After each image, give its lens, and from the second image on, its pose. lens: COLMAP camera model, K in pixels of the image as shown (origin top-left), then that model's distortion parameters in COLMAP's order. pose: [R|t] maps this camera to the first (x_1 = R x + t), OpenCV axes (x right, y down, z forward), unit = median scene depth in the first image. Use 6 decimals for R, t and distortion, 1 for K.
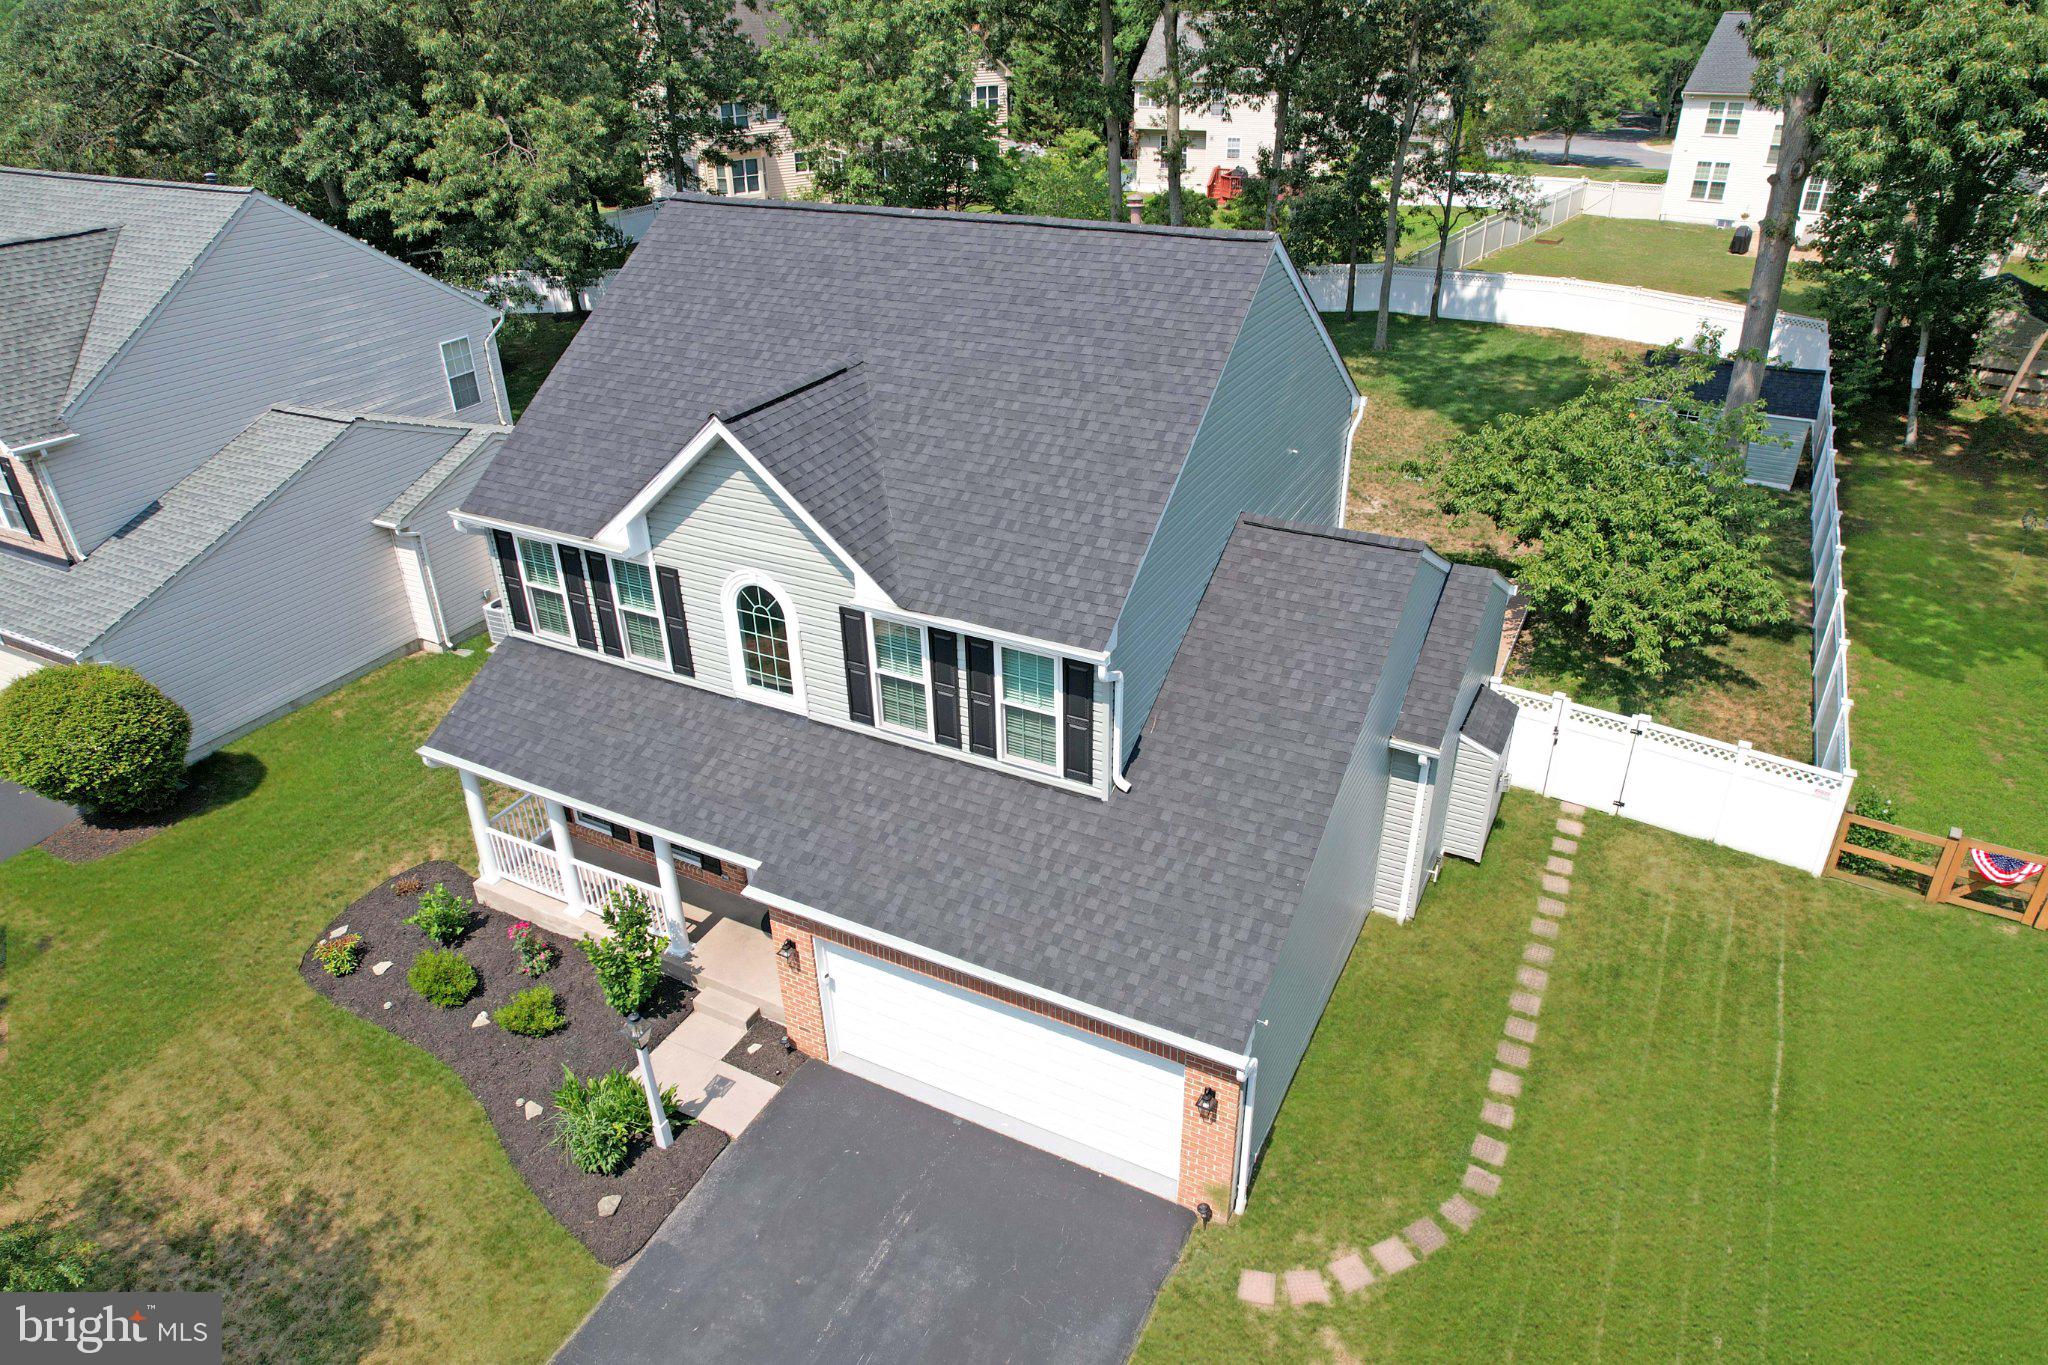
lens RADIAL K [[1306.3, 0, 1030.1], [0, 1306.3, 692.3], [0, 0, 1]] dist [-0.062888, 0.049707]
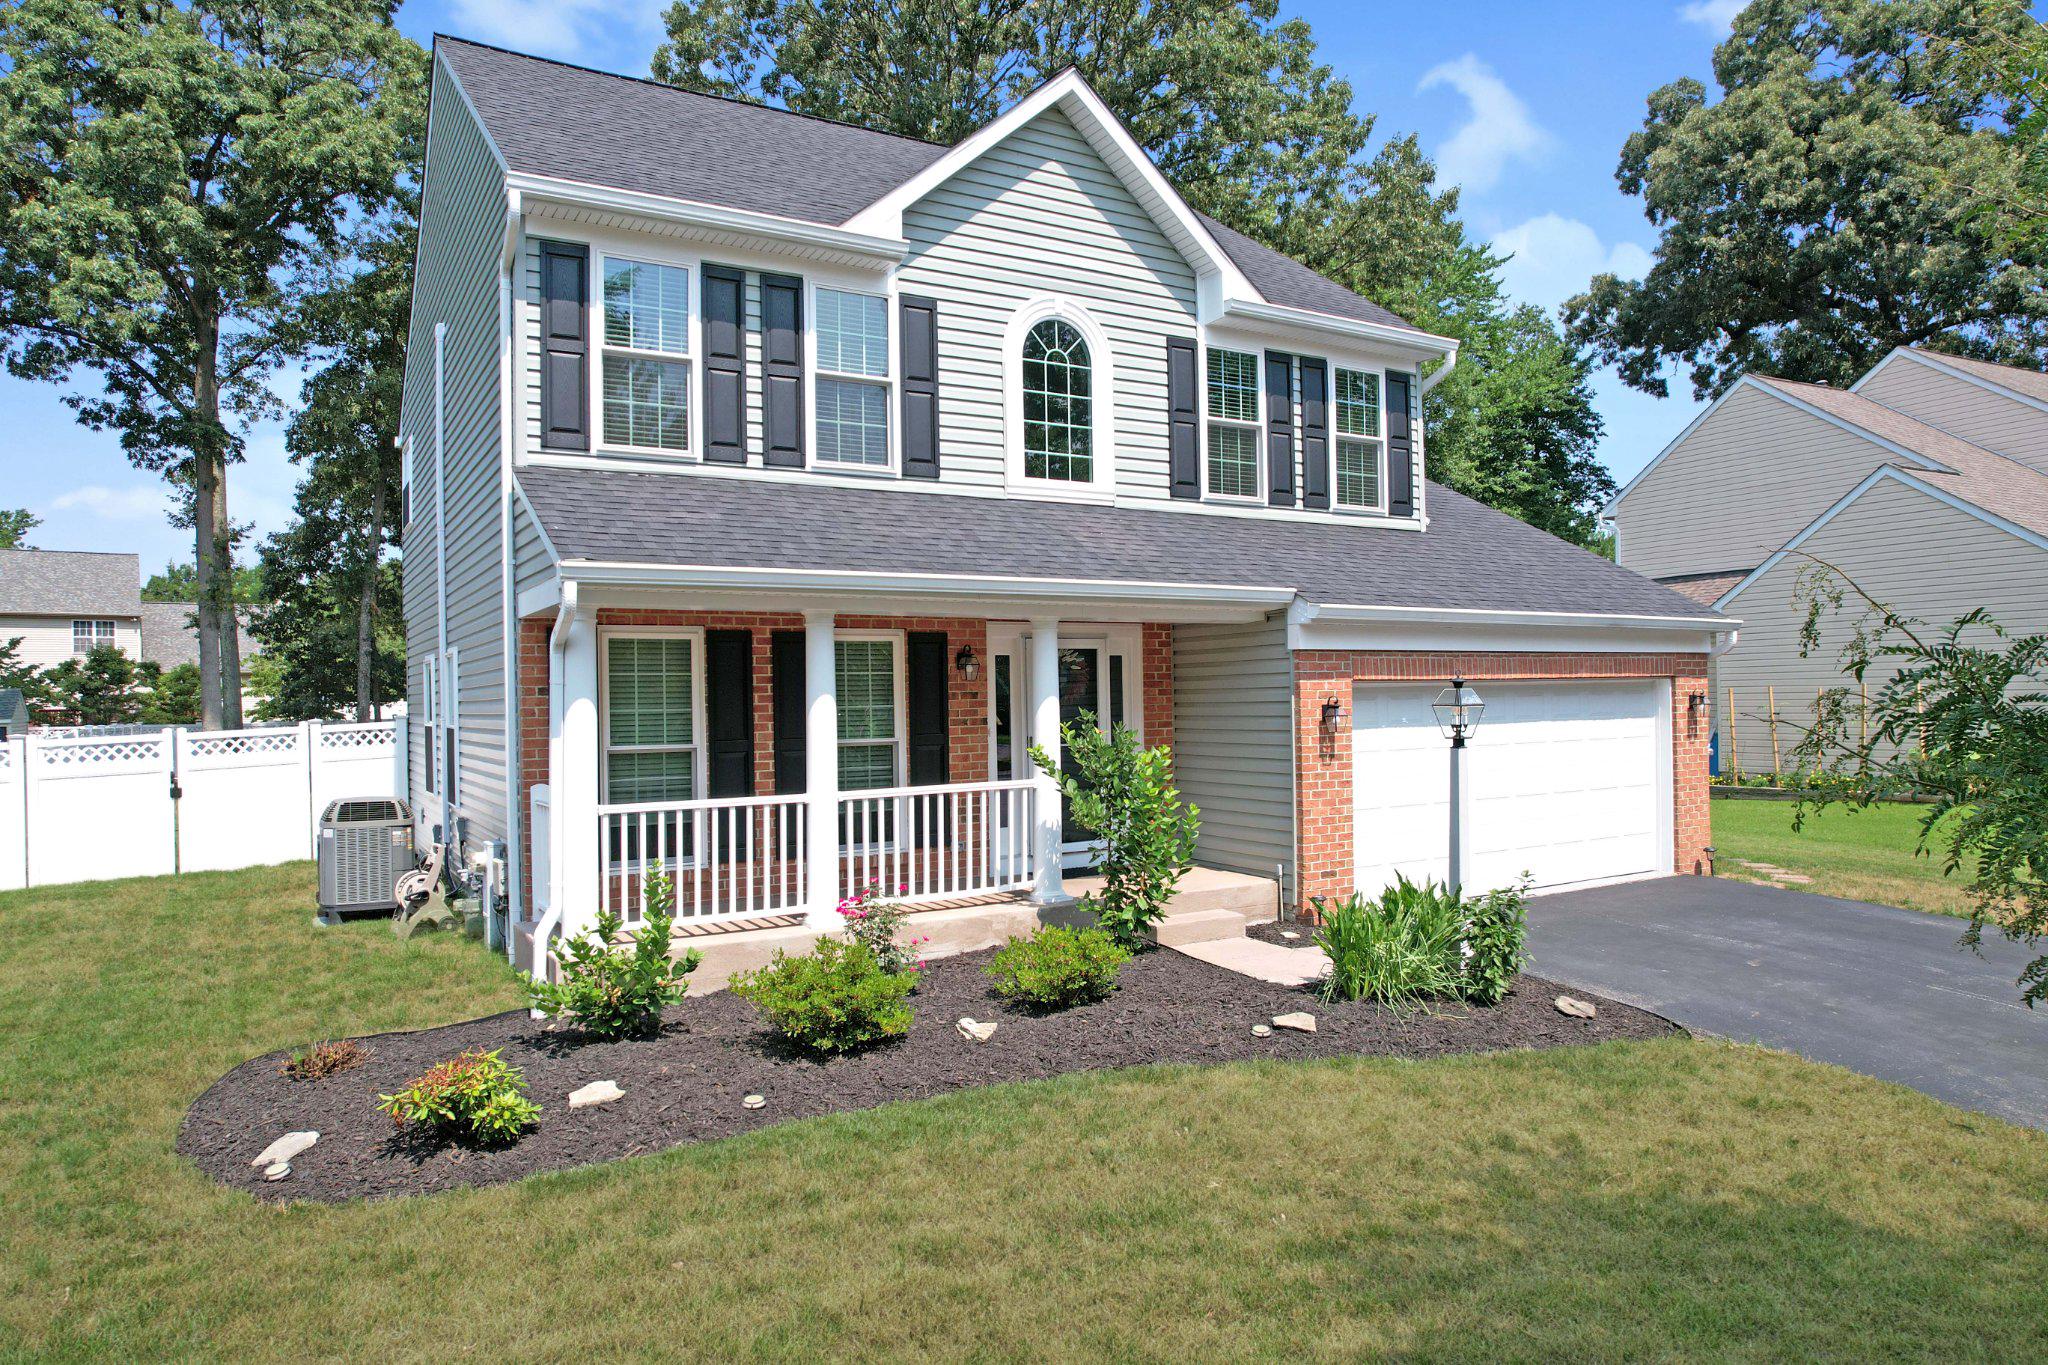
lens RADIAL K [[1306.3, 0, 1030.1], [0, 1306.3, 692.3], [0, 0, 1]] dist [-0.062888, 0.049707]
pose [[0.525779, 0.009727, 0.850566, -0.832074], [0.419894, 0.866646, -0.269470, 0.292965], [-0.739760, 0.498829, 0.451579, 0.755635]]
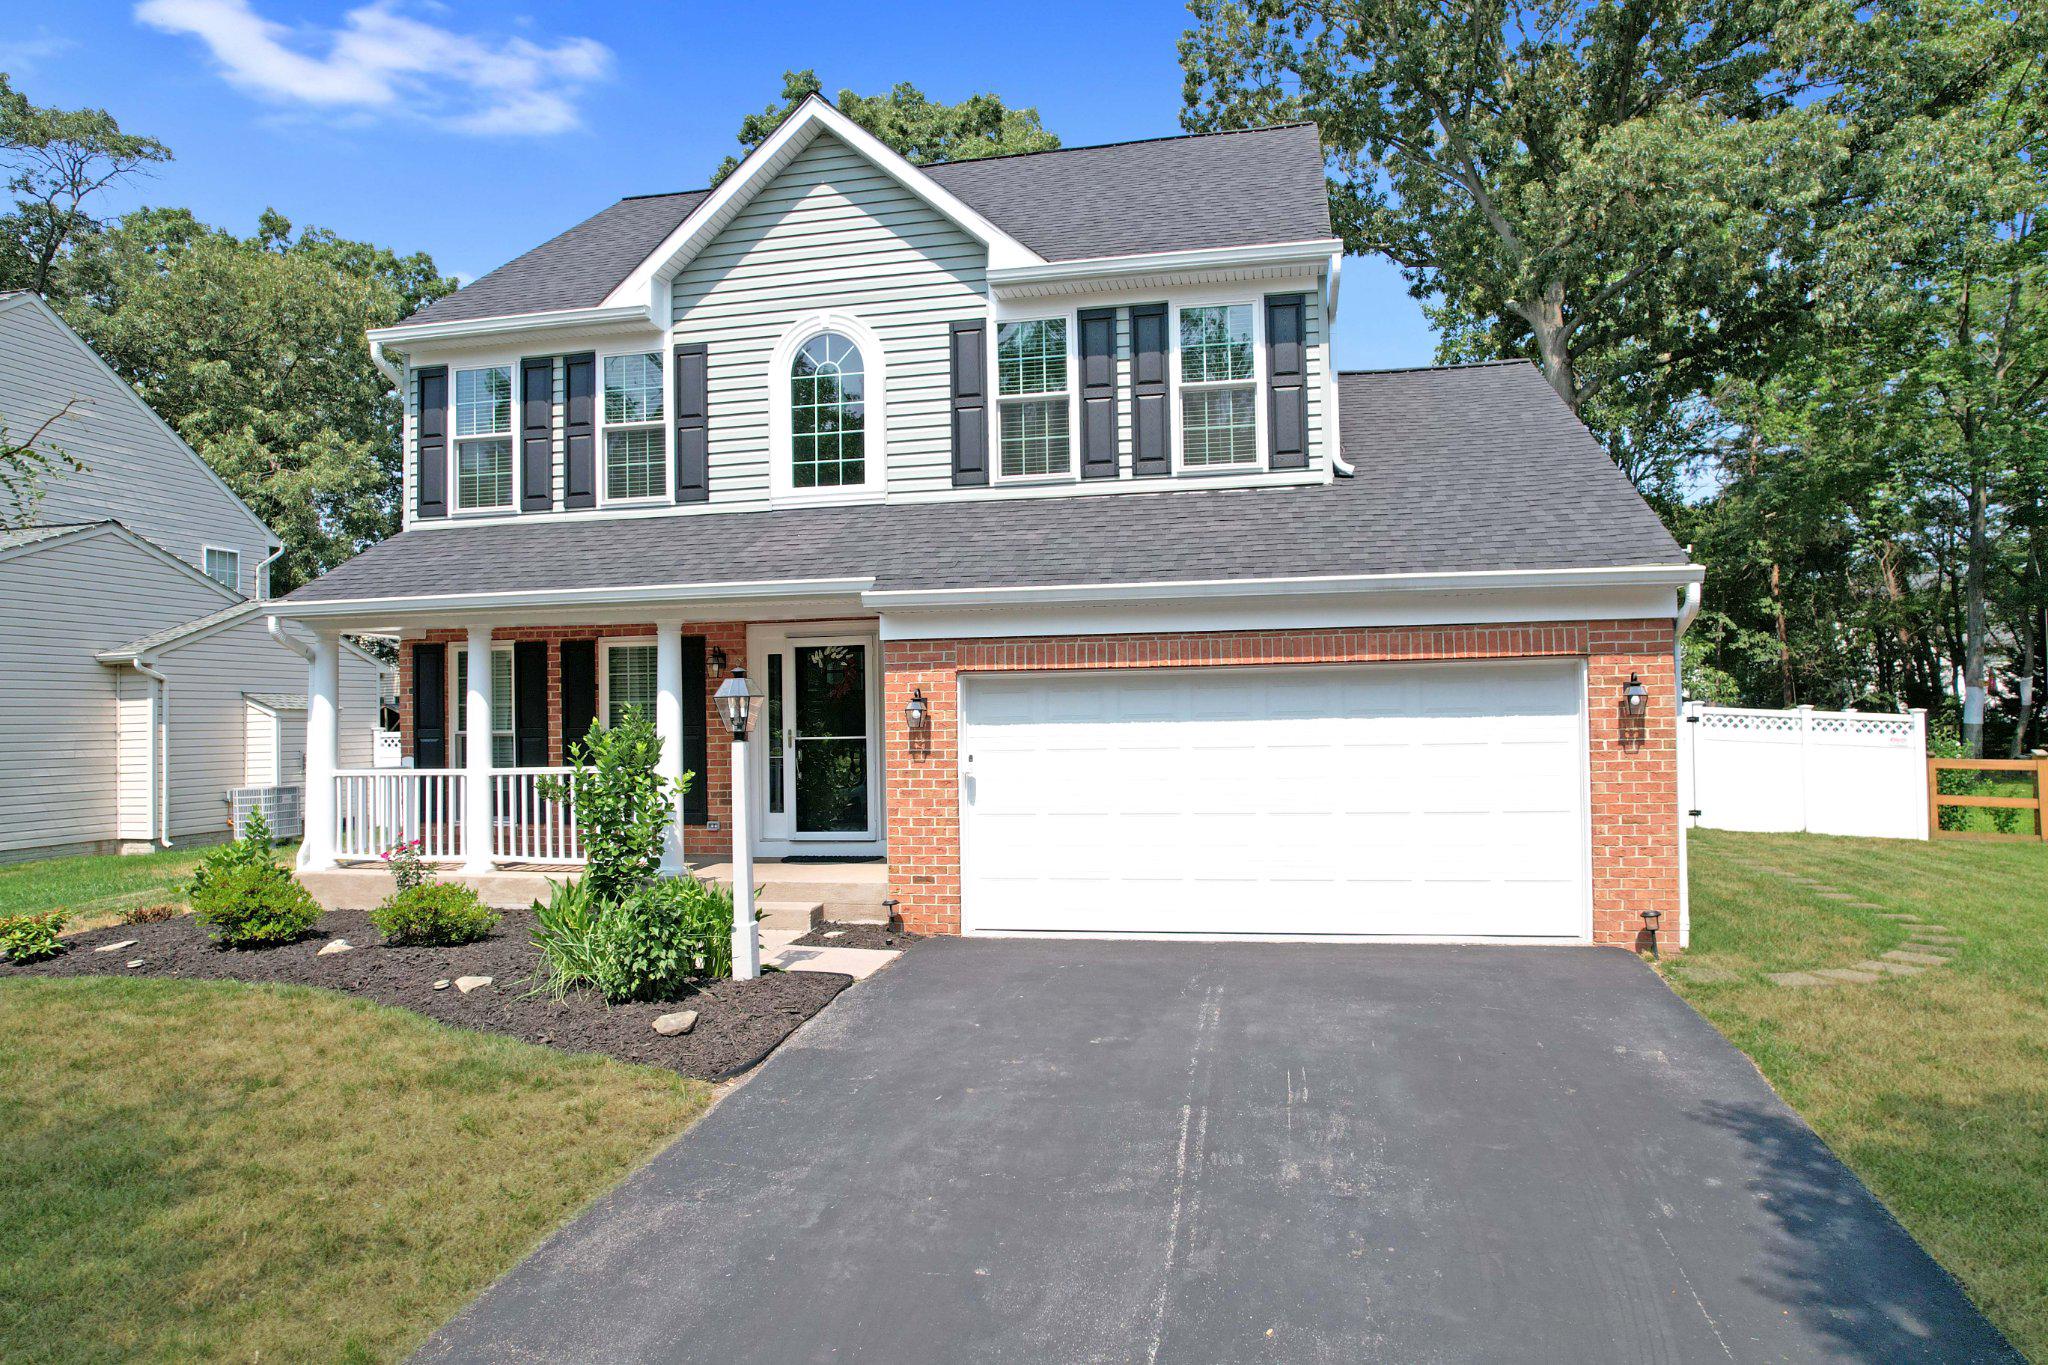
lens RADIAL K [[1306.3, 0, 1030.1], [0, 1306.3, 692.3], [0, 0, 1]] dist [-0.062888, 0.049707]
pose [[0.962838, 0.006578, 0.269999, -0.293964], [0.131586, 0.861599, -0.490237, 0.496007], [-0.235855, 0.507547, 0.828715, 0.412239]]
